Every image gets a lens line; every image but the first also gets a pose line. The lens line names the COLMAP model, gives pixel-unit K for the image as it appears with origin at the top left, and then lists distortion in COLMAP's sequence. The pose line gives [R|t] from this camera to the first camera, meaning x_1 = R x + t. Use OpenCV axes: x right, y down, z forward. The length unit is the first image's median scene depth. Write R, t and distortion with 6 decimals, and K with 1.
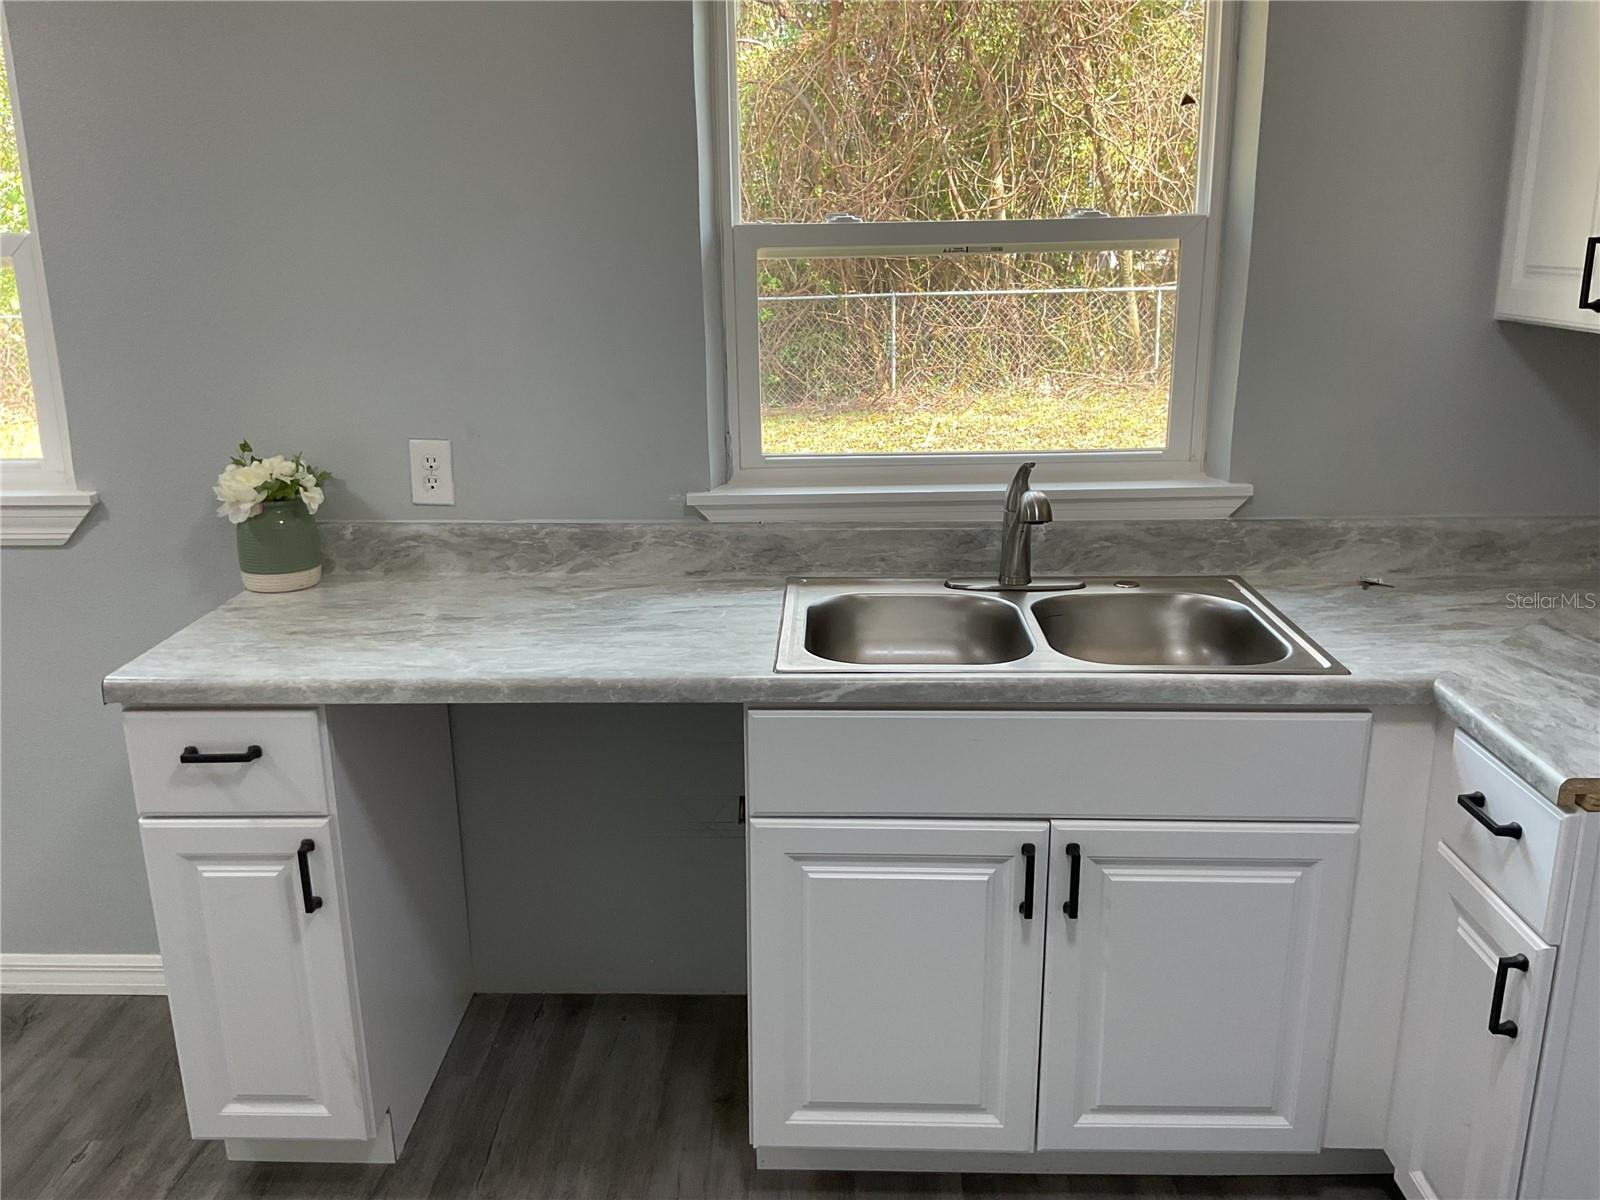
lens RADIAL K [[1332.7, 0, 800.0], [0, 1332.7, 600.0], [0, 0, 1]] dist [0.107194, -0.231701]
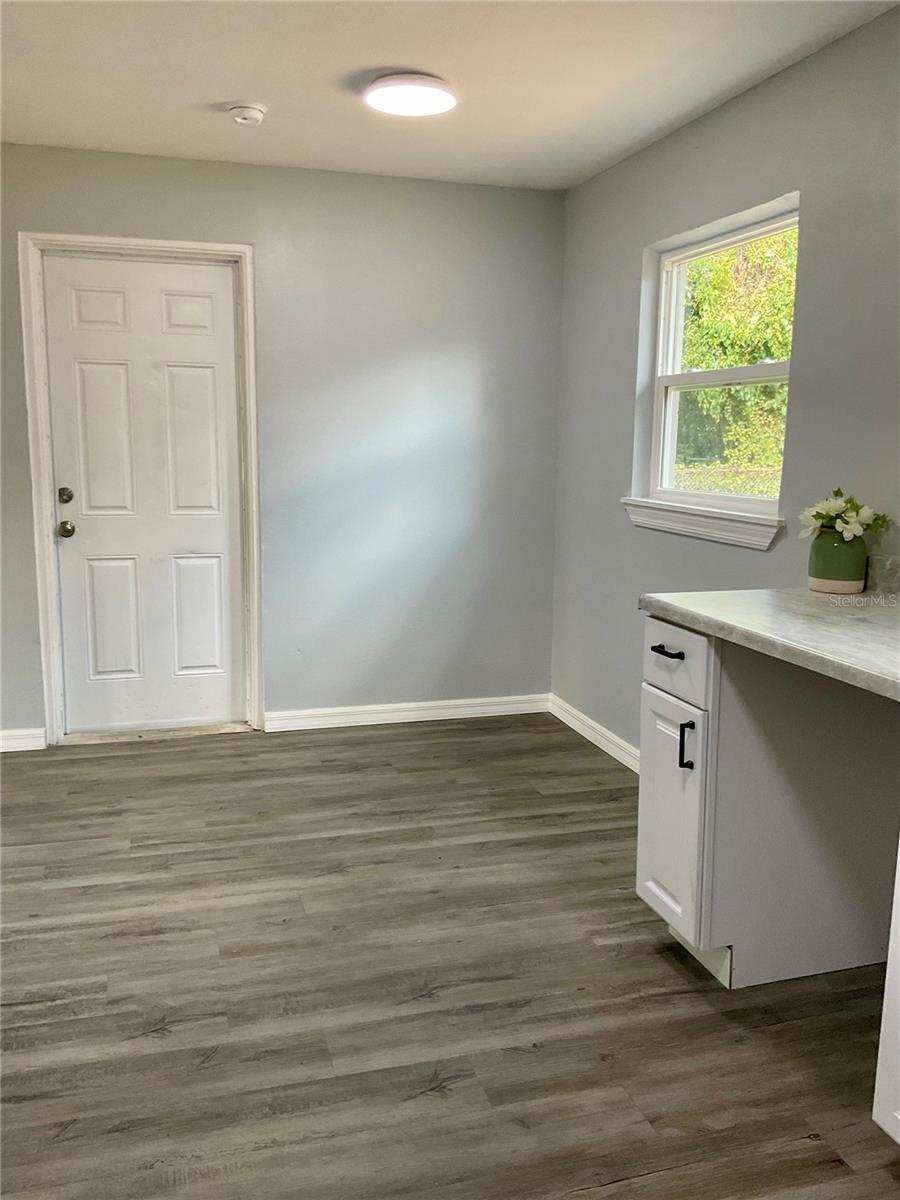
lens RADIAL K [[999.5, 0, 450.0], [0, 999.5, 600.0], [0, 0, 1]] dist [0.107194, -0.231701]
pose [[0.313172, 0.169484, -0.934451, 0.552776], [-0.273099, 0.958458, 0.082311, 0.024288], [0.909582, 0.229420, 0.346448, 0.296166]]
